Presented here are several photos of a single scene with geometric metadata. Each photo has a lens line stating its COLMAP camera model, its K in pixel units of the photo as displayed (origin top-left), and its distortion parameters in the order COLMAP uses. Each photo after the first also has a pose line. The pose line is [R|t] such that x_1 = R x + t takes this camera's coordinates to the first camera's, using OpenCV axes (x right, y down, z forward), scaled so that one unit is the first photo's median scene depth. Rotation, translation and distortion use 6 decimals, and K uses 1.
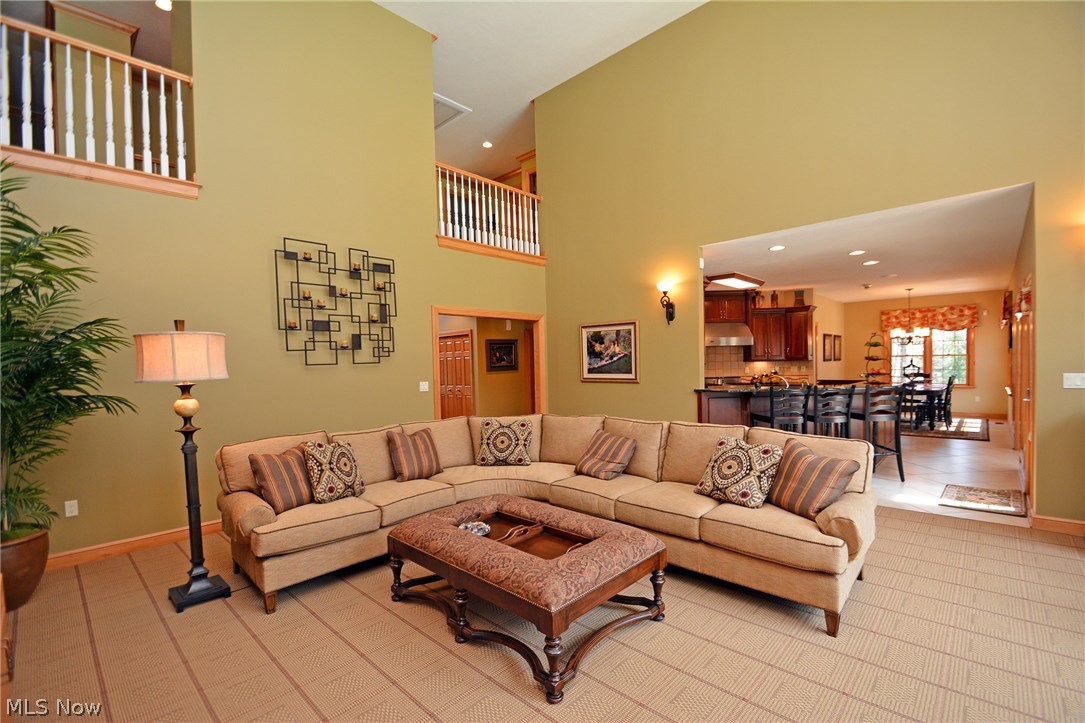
lens RADIAL K [[479.0, 0, 532.7], [0, 479.0, 375.1], [0, 0, 1]] dist [-0.011749, -0.006584]
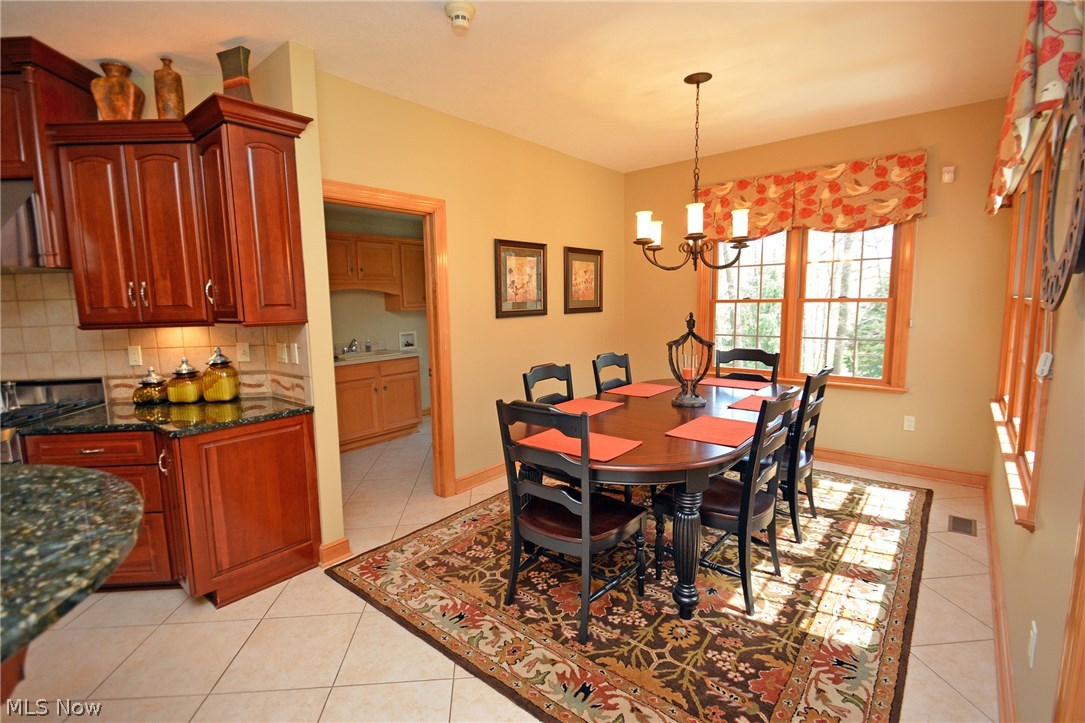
lens RADIAL K [[479.0, 0, 540.0], [0, 479.0, 367.2], [0, 0, 1]] dist [-0.011749, -0.006584]
pose [[0.998660, -0.008164, 0.051098, 0.639468], [0.002932, 0.994818, 0.101631, -0.030147], [-0.051663, -0.101345, 0.993509, 0.653860]]
